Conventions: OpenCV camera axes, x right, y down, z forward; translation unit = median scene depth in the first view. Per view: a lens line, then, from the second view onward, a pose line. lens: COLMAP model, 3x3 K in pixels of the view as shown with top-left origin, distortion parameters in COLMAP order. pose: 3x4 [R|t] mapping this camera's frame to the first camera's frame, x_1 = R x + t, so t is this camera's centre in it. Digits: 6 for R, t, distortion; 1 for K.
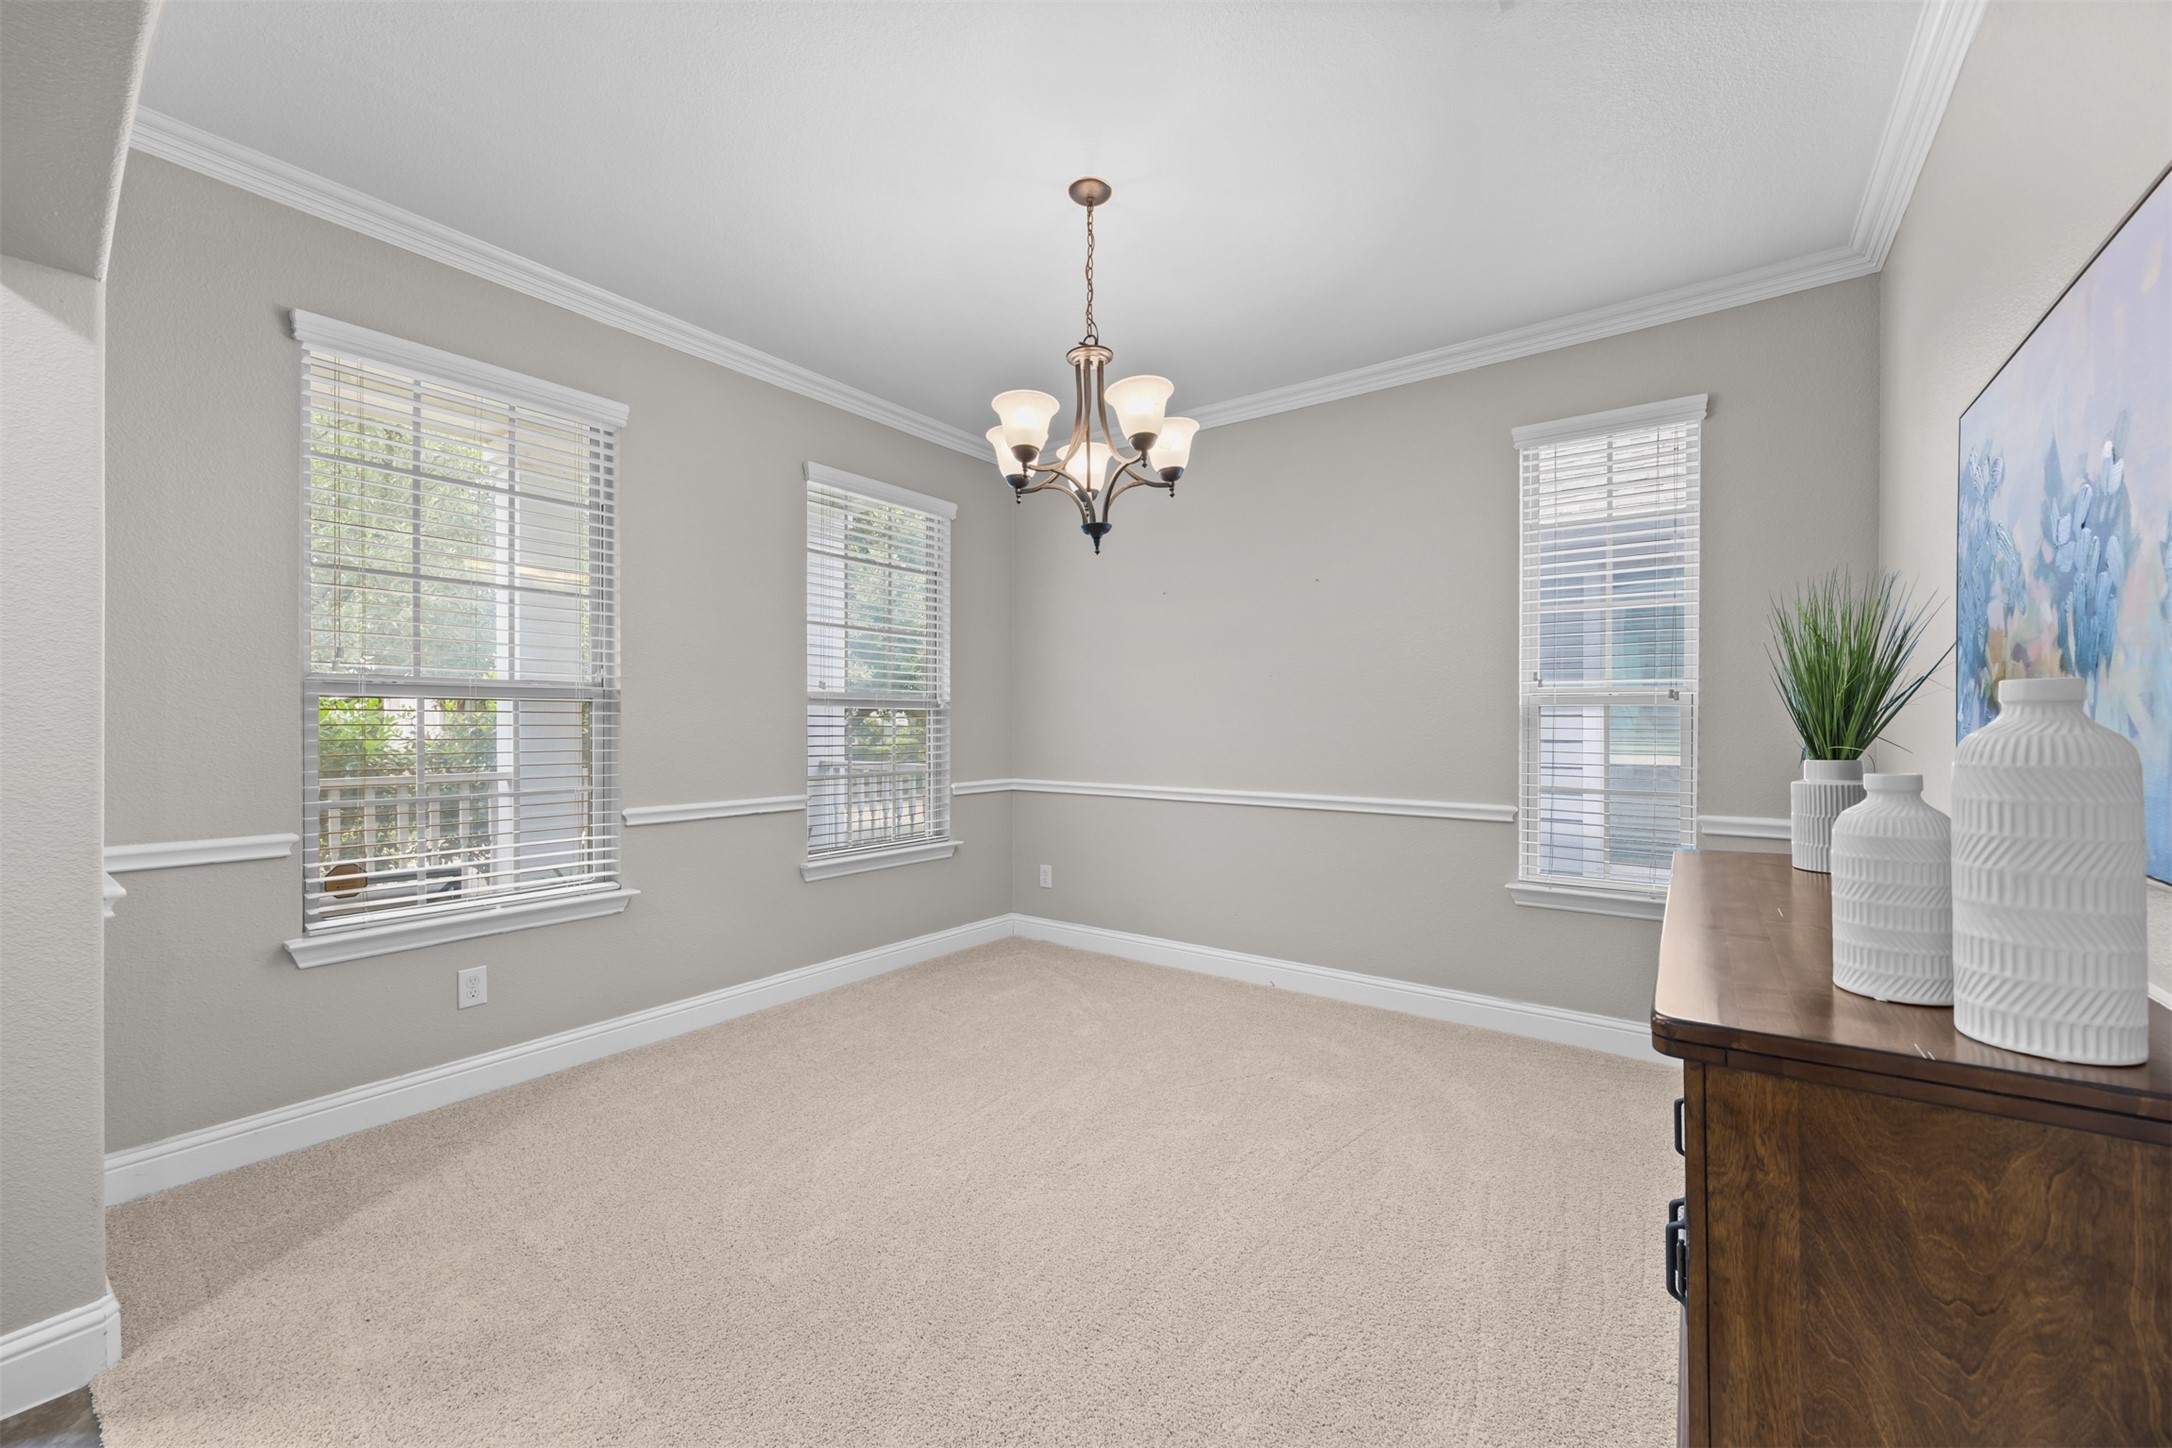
lens RADIAL K [[824.7, 0, 1094.6], [0, 824.7, 718.1], [0, 0, 1]] dist [-0.004949, 0.000174]
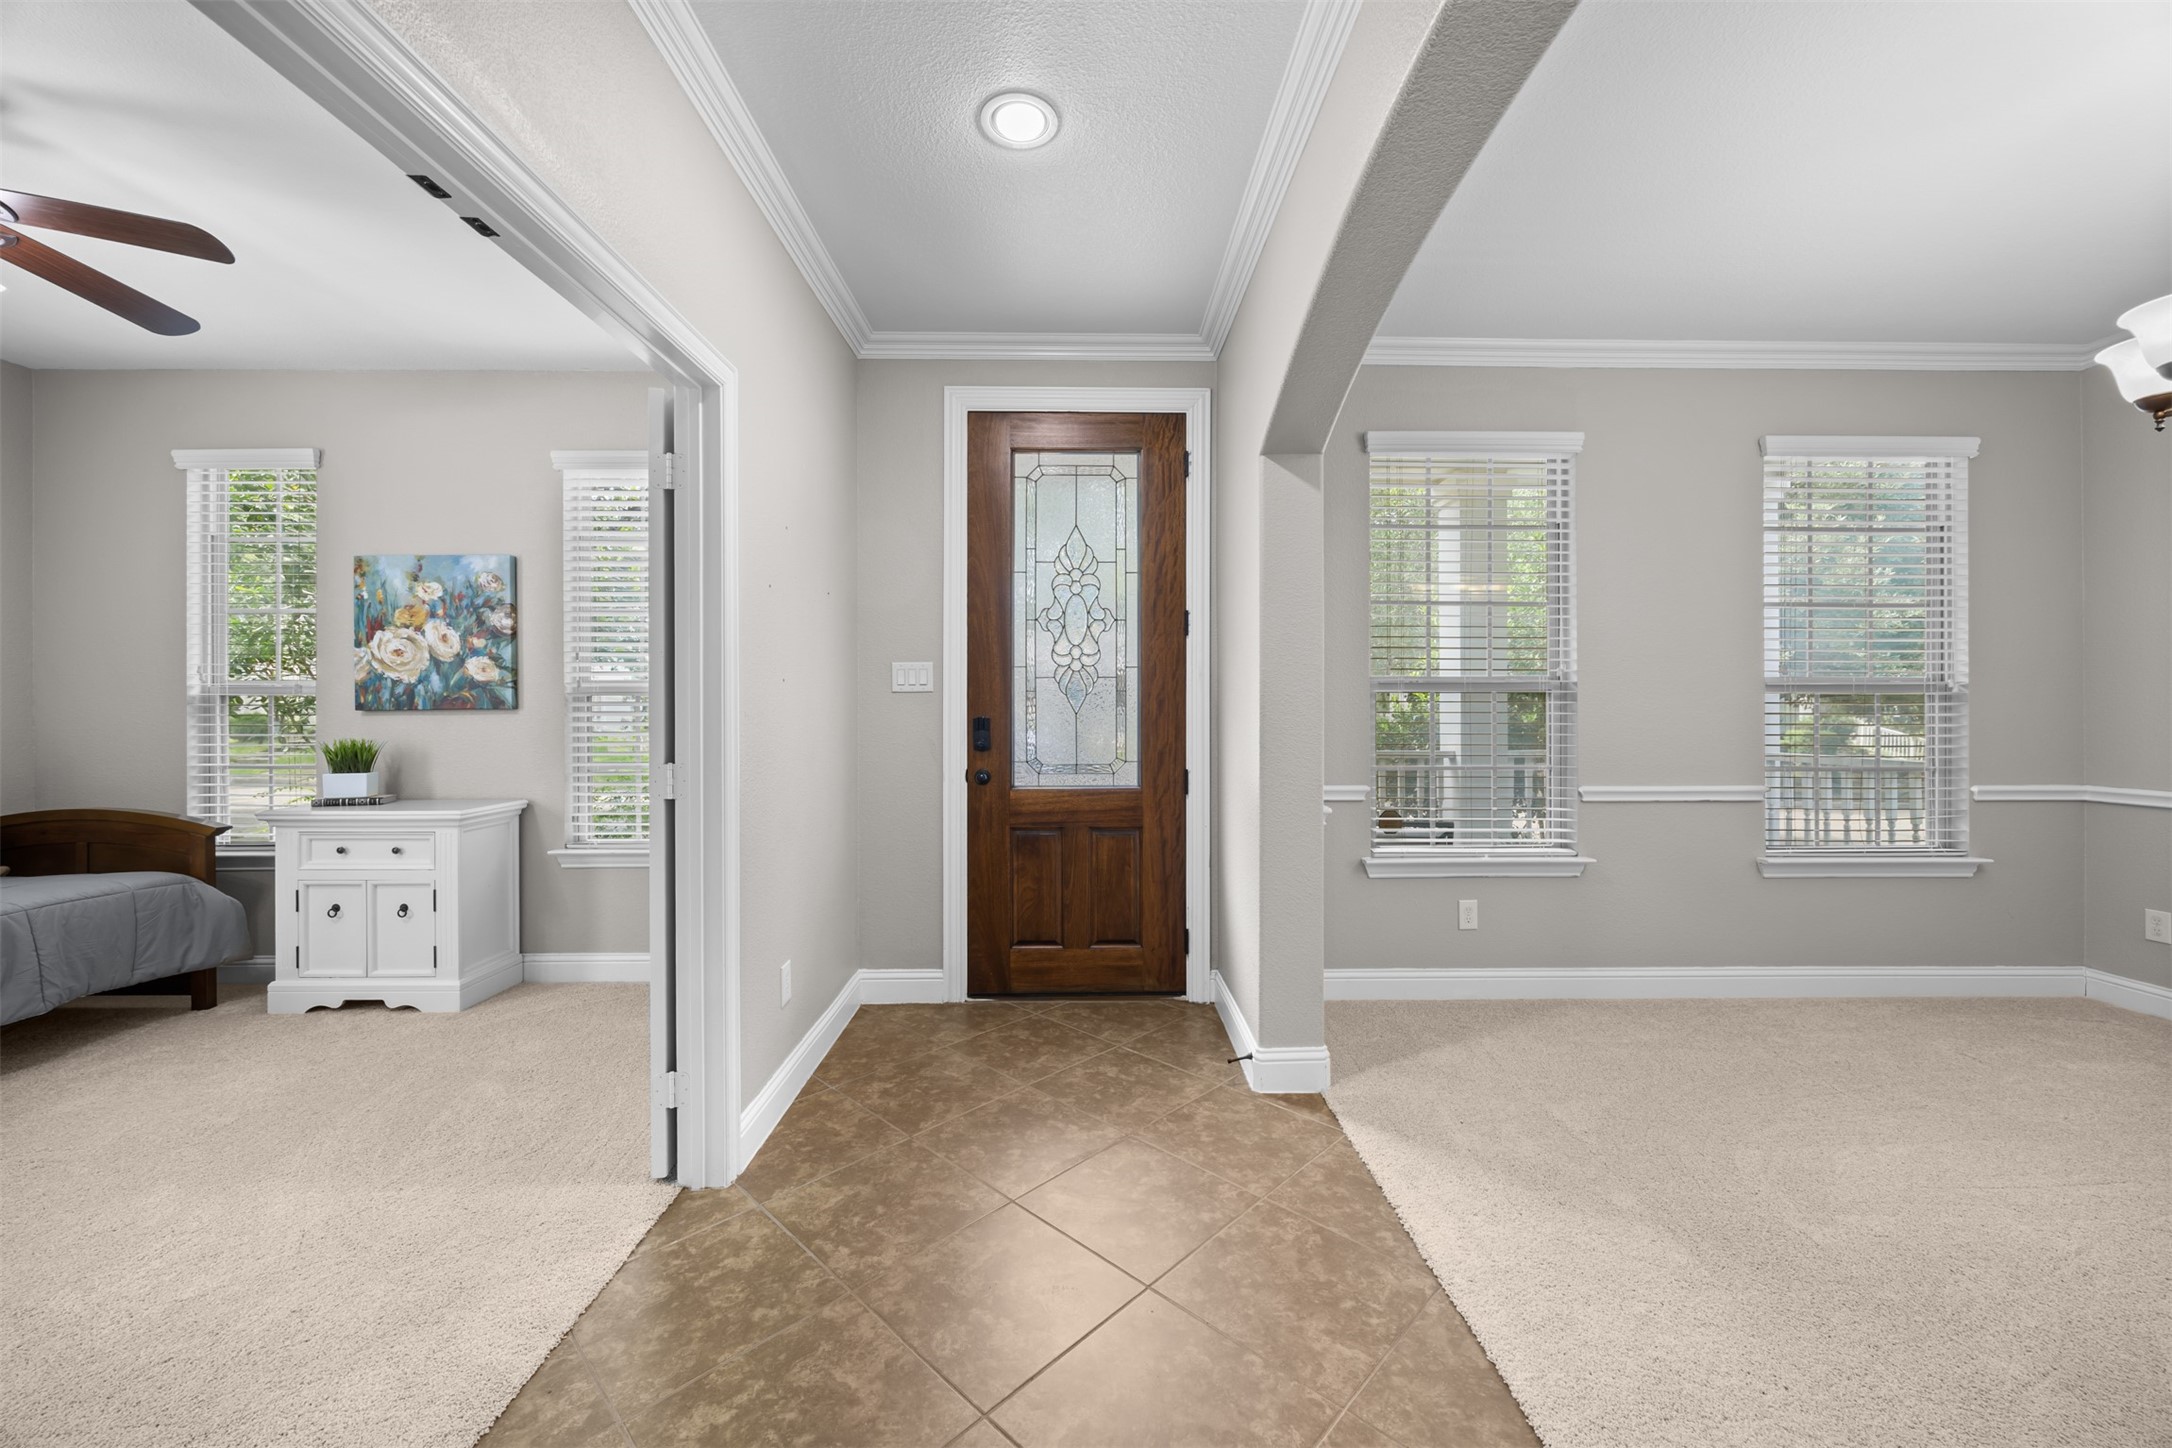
lens RADIAL K [[824.7, 0, 1092.7], [0, 824.7, 706.0], [0, 0, 1]] dist [-0.004949, 0.000174]
pose [[0.597793, -0.005110, -0.801634, -0.061027], [0.005480, 0.999982, -0.002288, -0.001800], [0.801632, -0.003025, 0.597811, -0.225377]]
